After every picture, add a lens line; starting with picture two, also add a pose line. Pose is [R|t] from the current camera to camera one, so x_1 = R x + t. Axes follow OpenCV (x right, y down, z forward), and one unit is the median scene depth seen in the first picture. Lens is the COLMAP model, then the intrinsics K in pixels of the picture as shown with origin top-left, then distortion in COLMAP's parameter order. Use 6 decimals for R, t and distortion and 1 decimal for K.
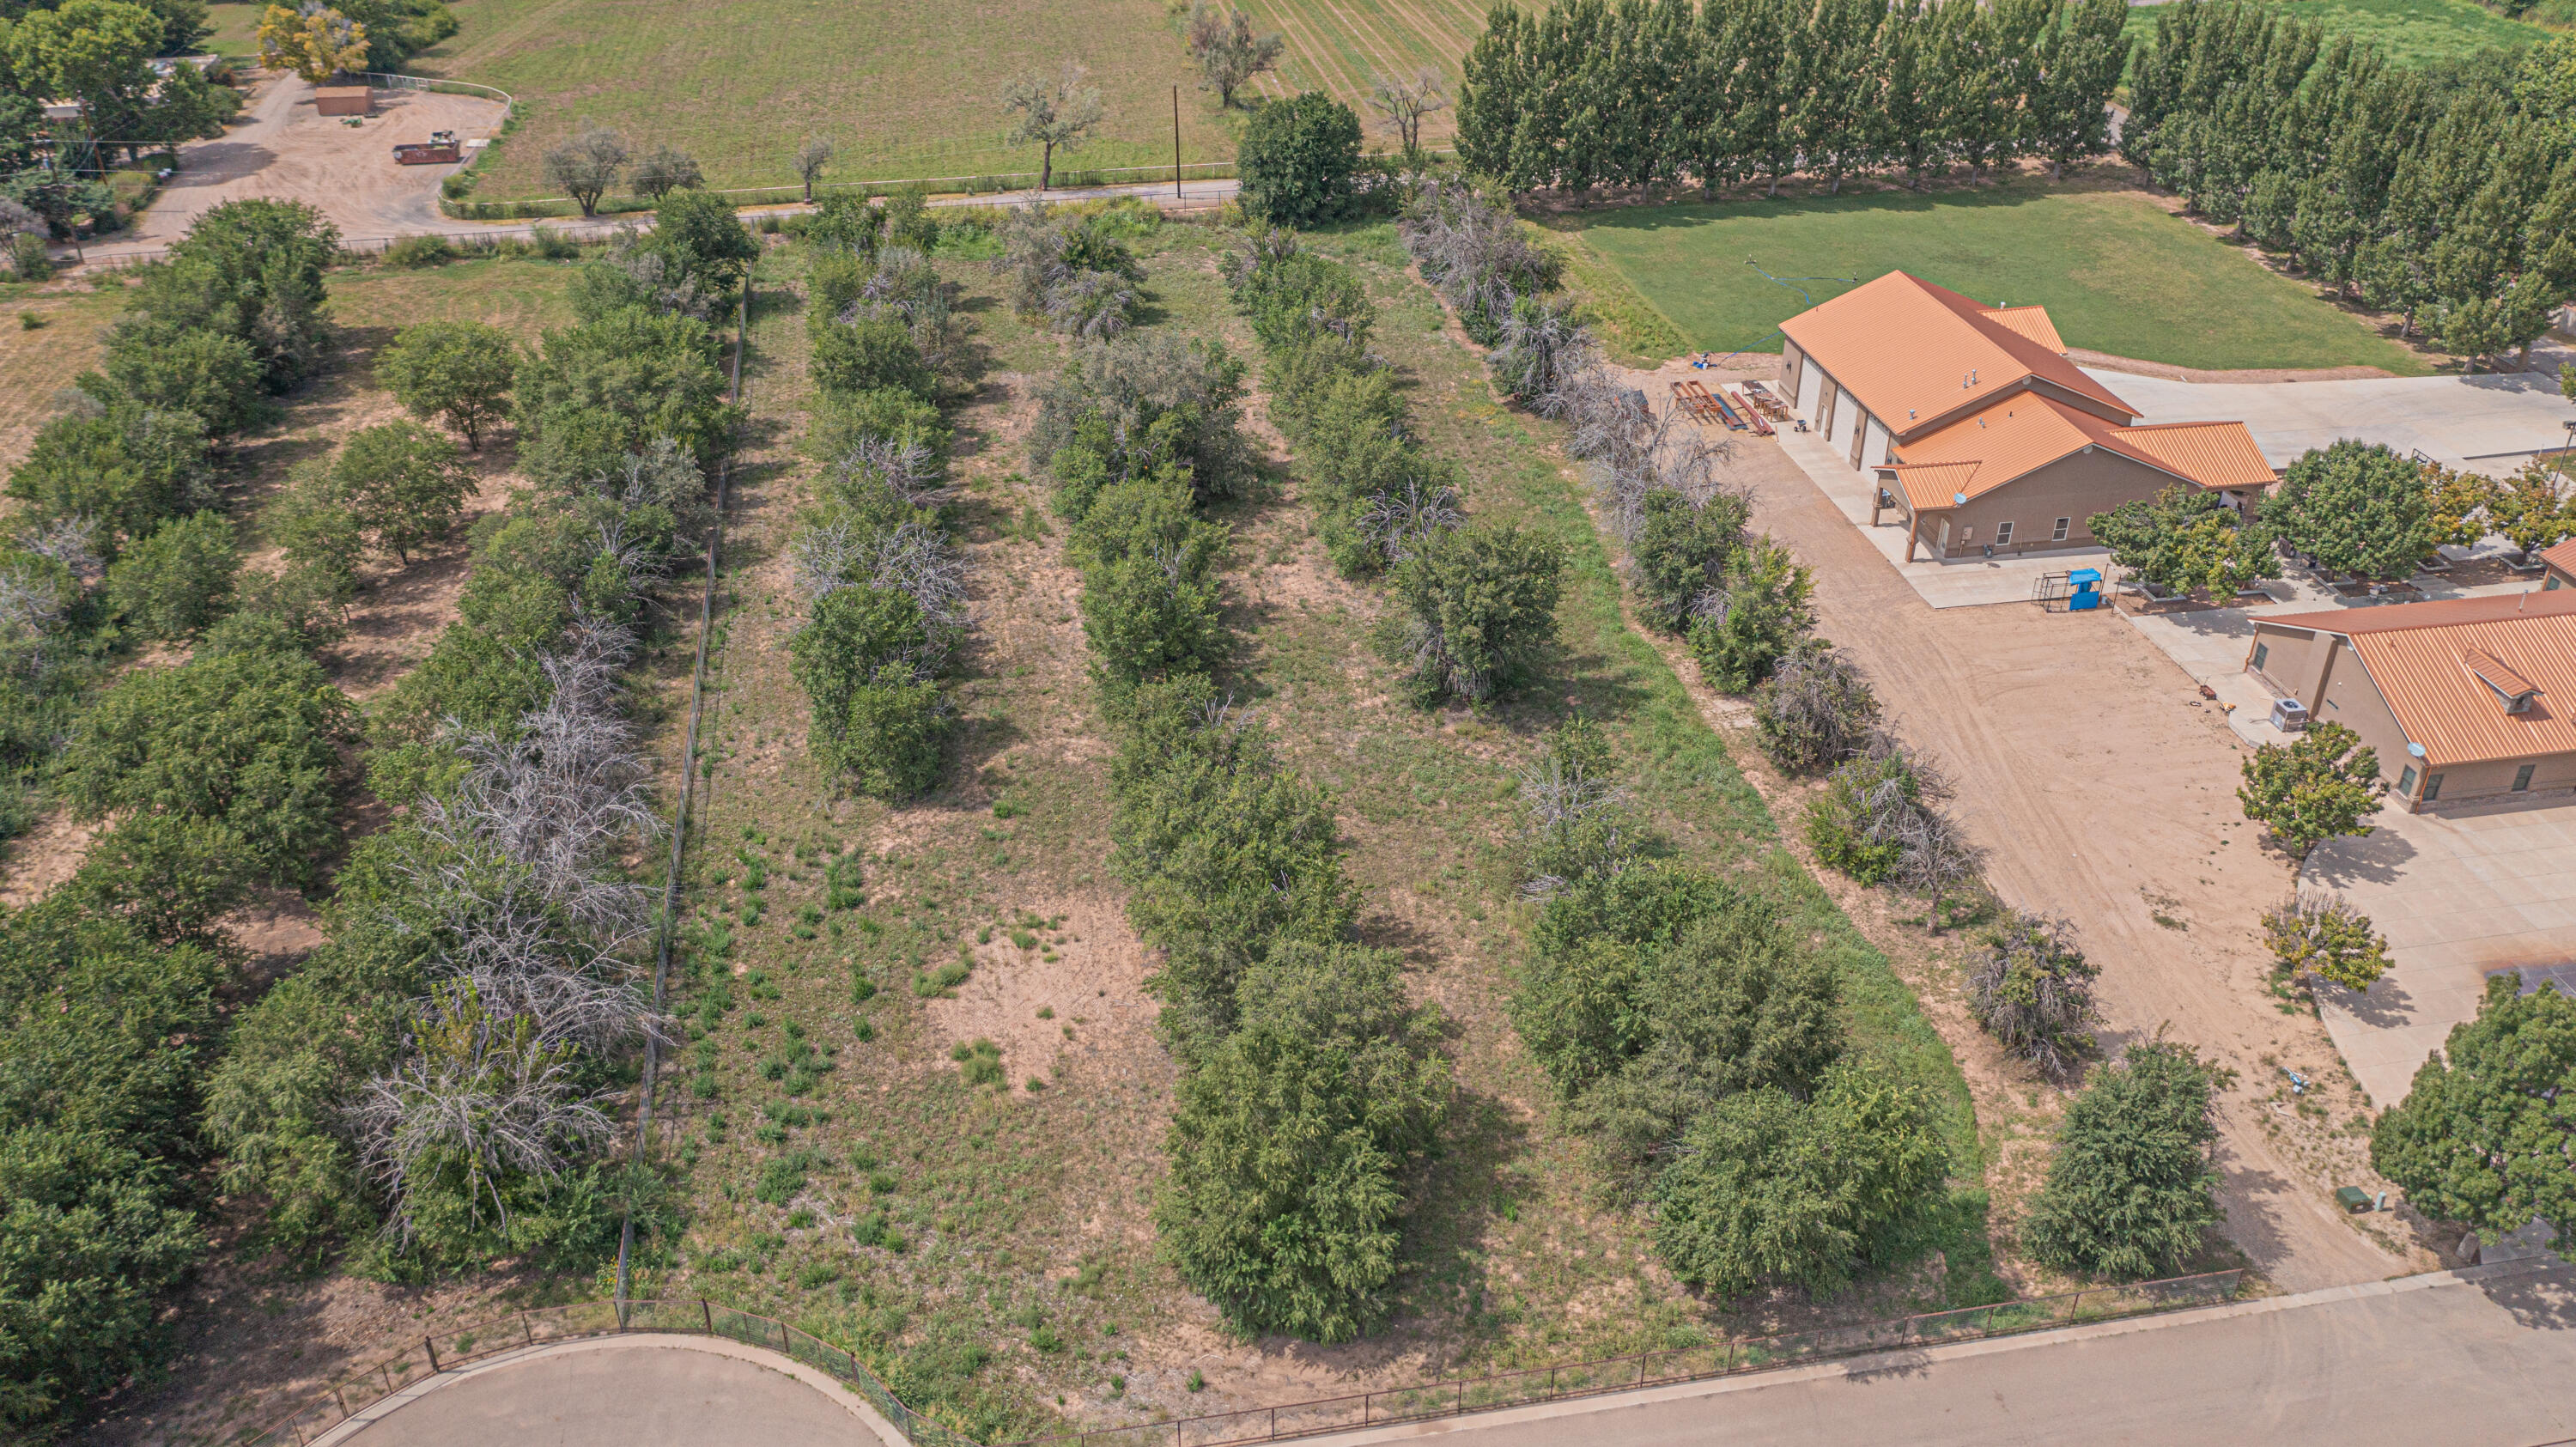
lens RADIAL K [[2043.7, 0, 1283.5], [0, 2043.7, 717.7], [0, 0, 1]] dist [-0.024609, 0.014500]
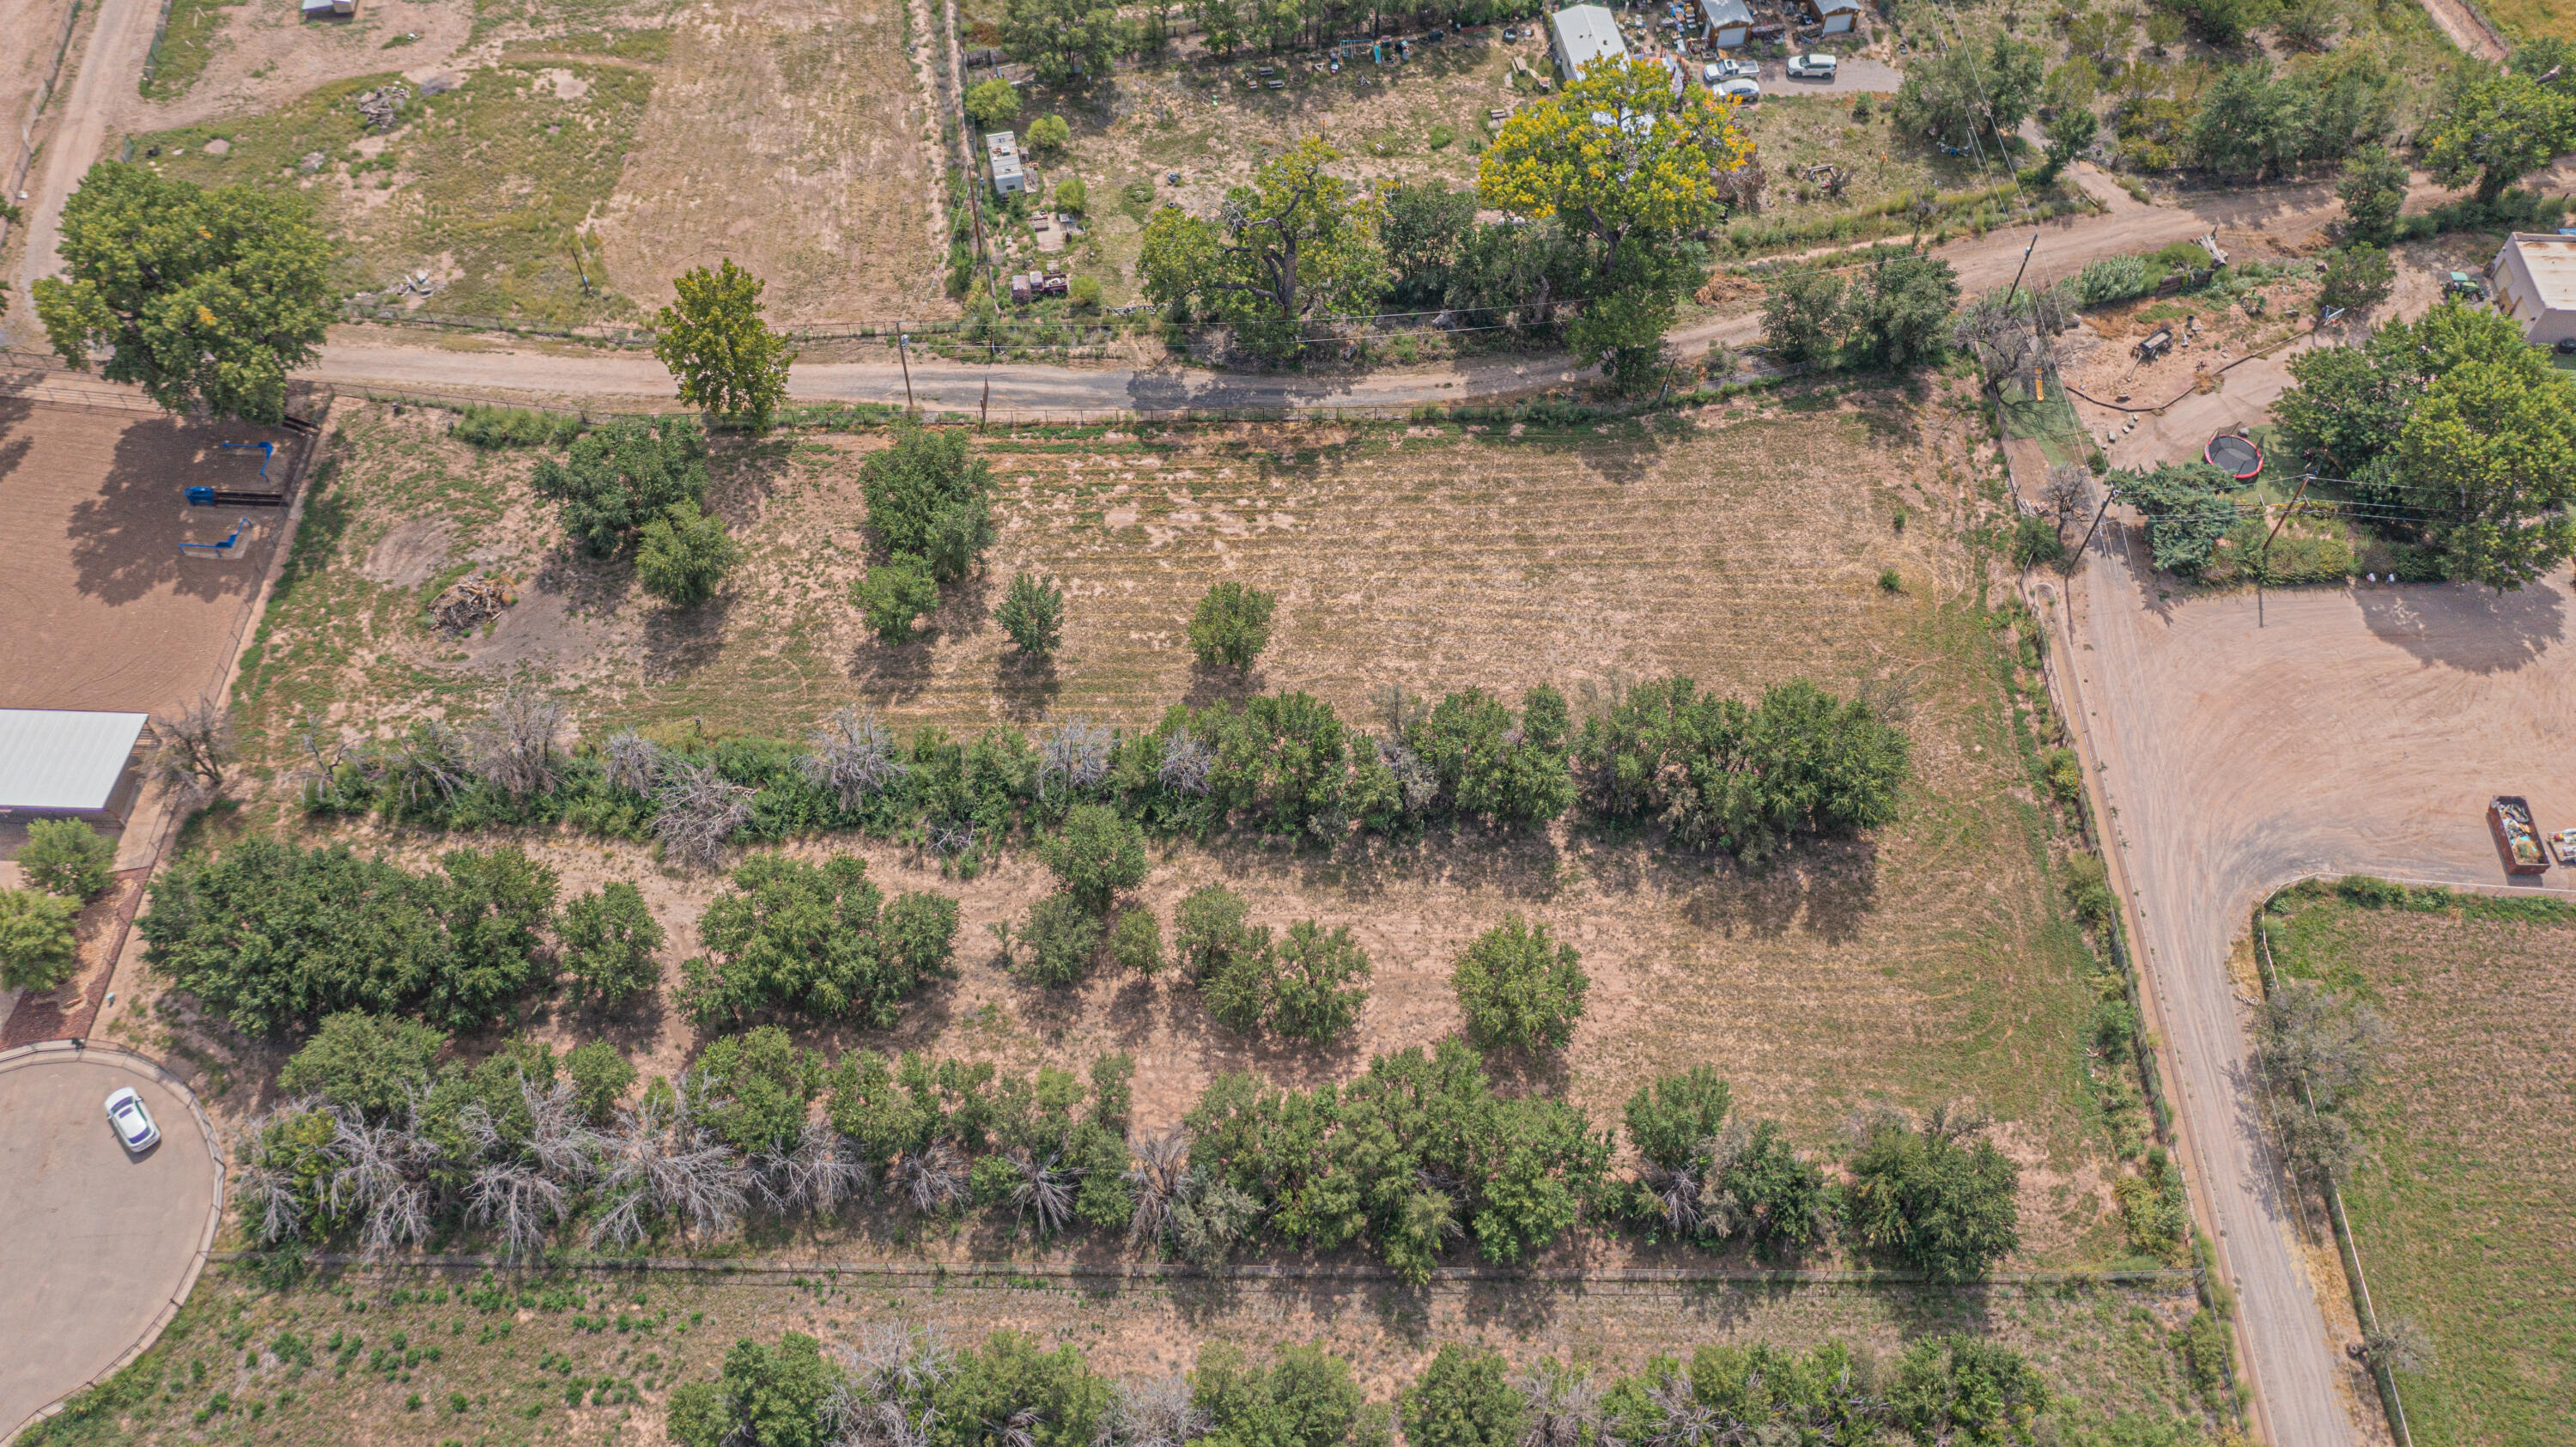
lens RADIAL K [[2043.7, 0, 1287.5], [0, 2043.7, 725.5], [0, 0, 1]] dist [-0.024609, 0.014500]
pose [[-0.190350, 0.809660, -0.555173, 0.067688], [-0.505868, 0.403759, 0.762284, -1.145326], [0.841347, 0.425945, 0.332726, 0.669601]]
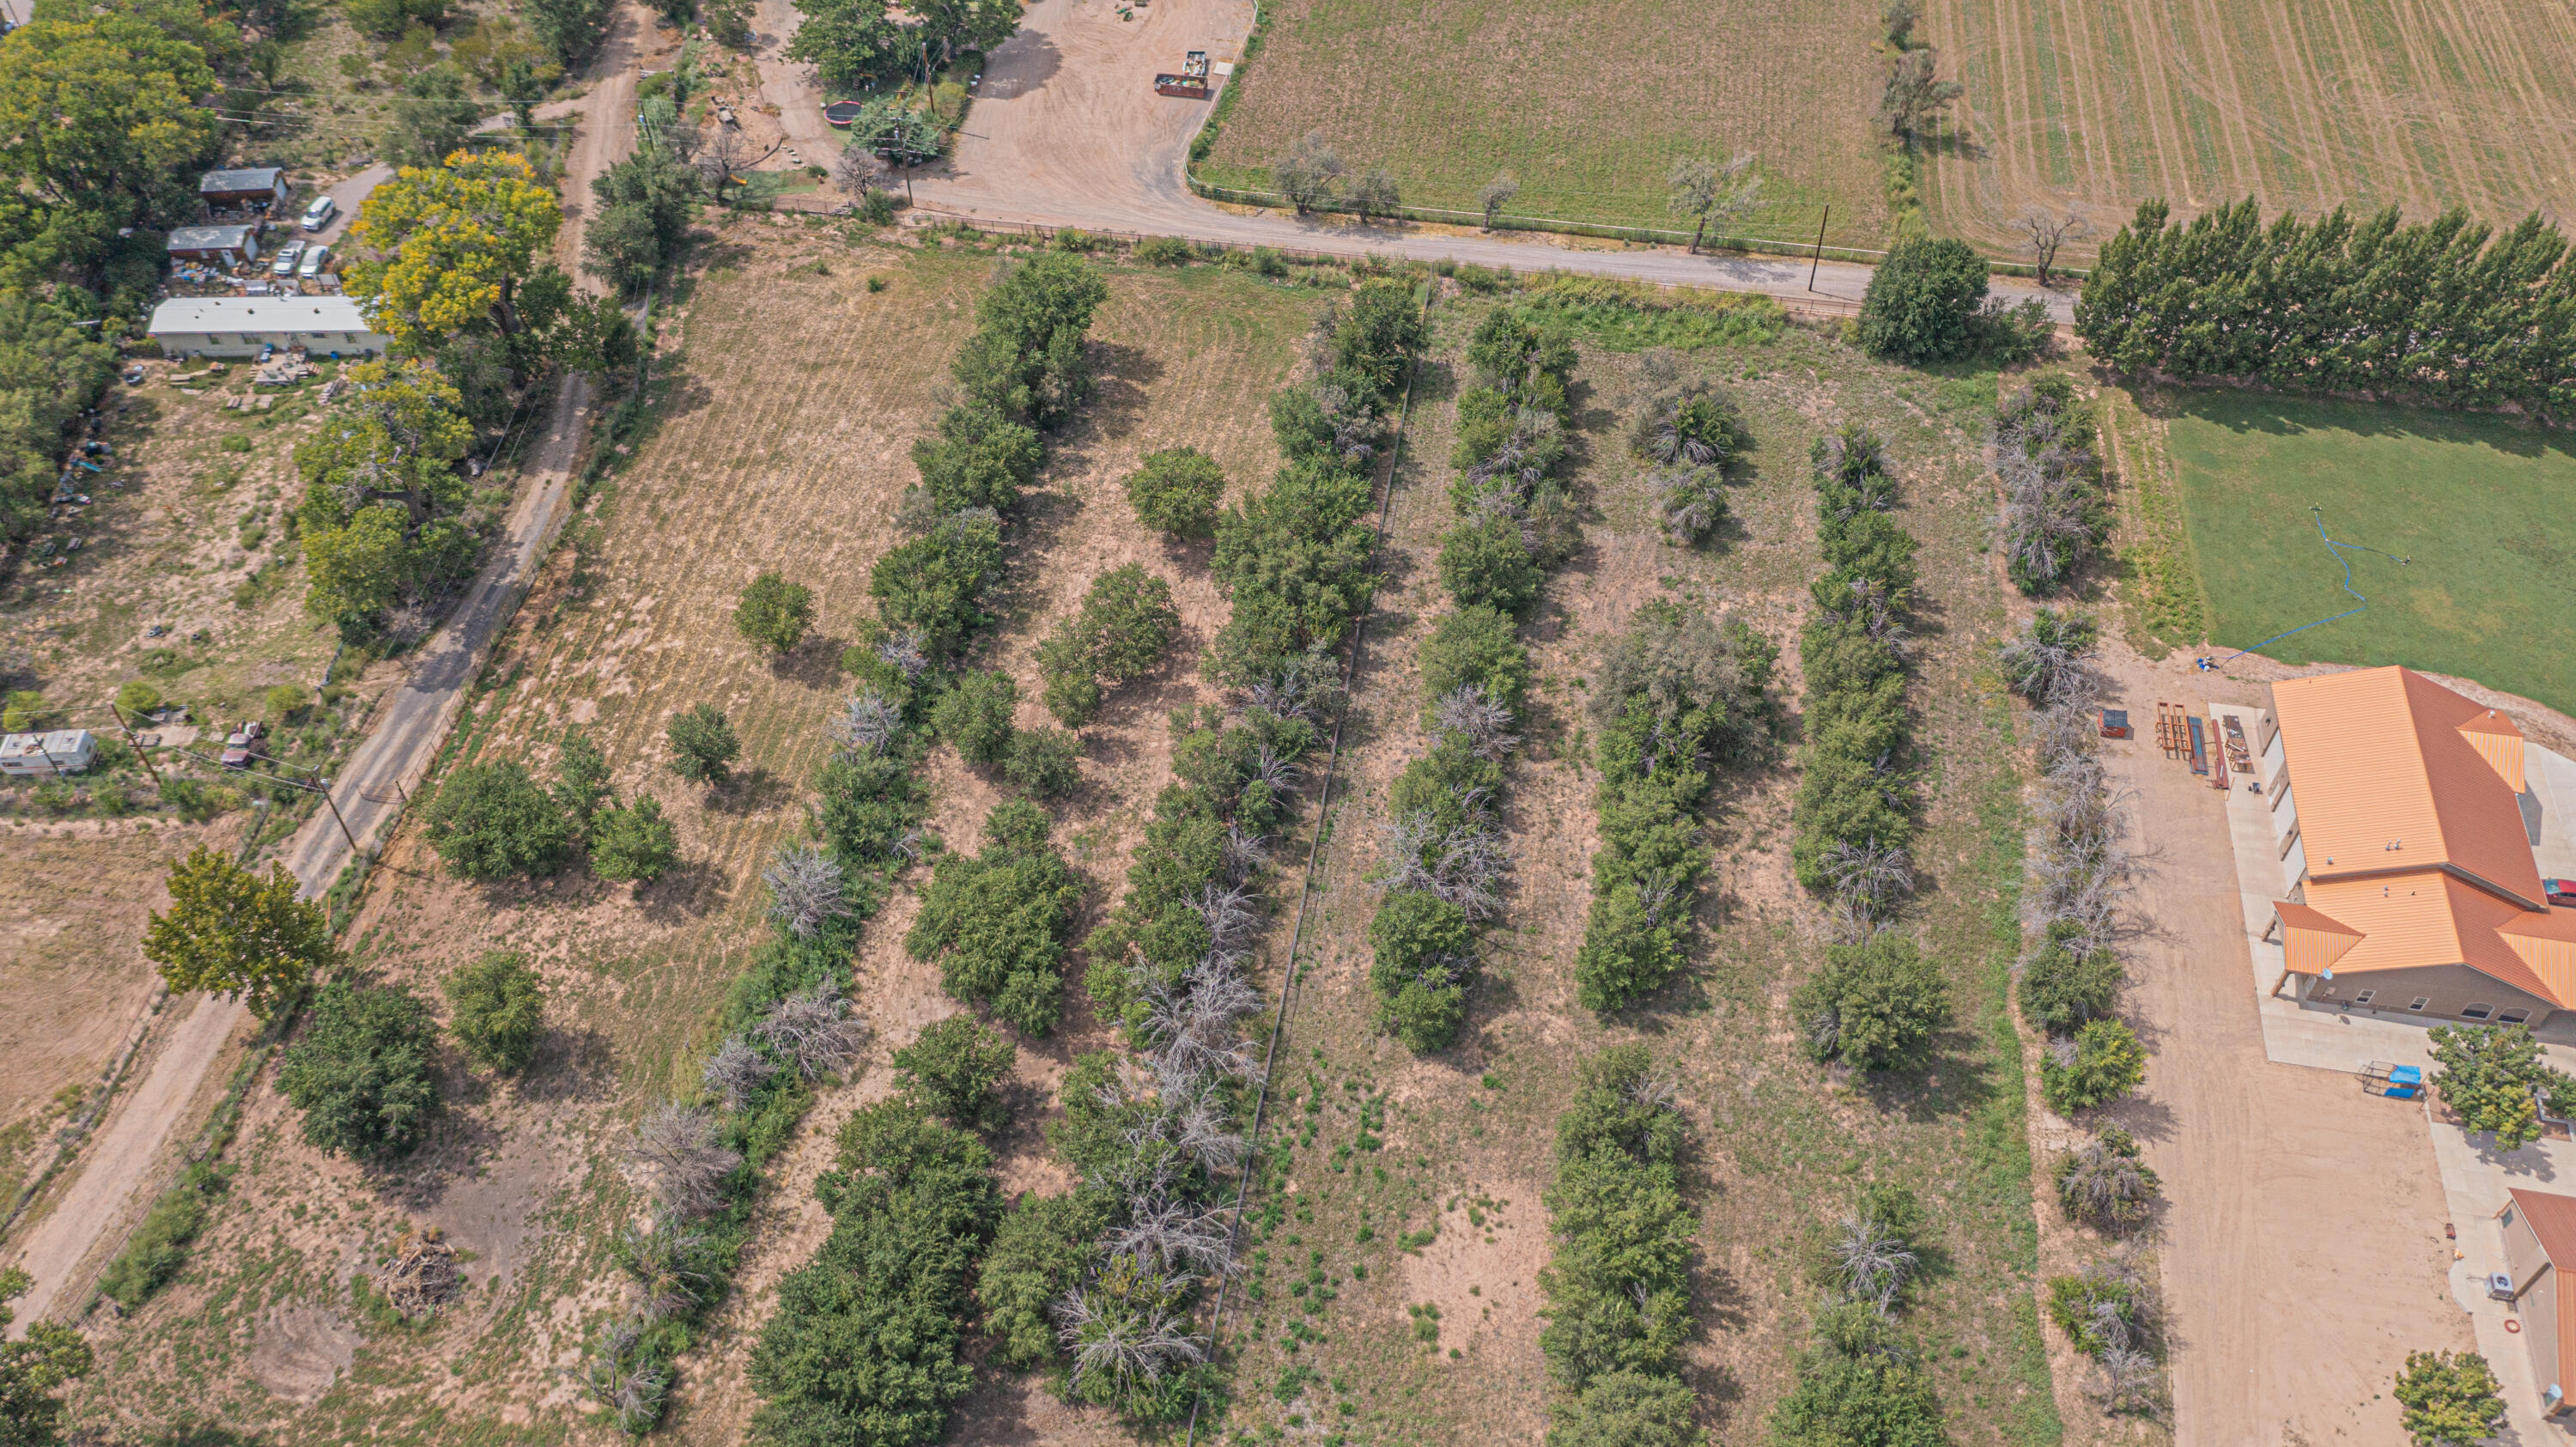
lens RADIAL K [[2043.7, 0, 1284.1], [0, 2043.7, 727.1], [0, 0, 1]] dist [-0.024609, 0.014500]
pose [[0.938687, 0.252413, -0.234849, 0.000454], [-0.173047, 0.934094, 0.312286, -0.565047], [0.298196, -0.252499, 0.920502, -0.271695]]
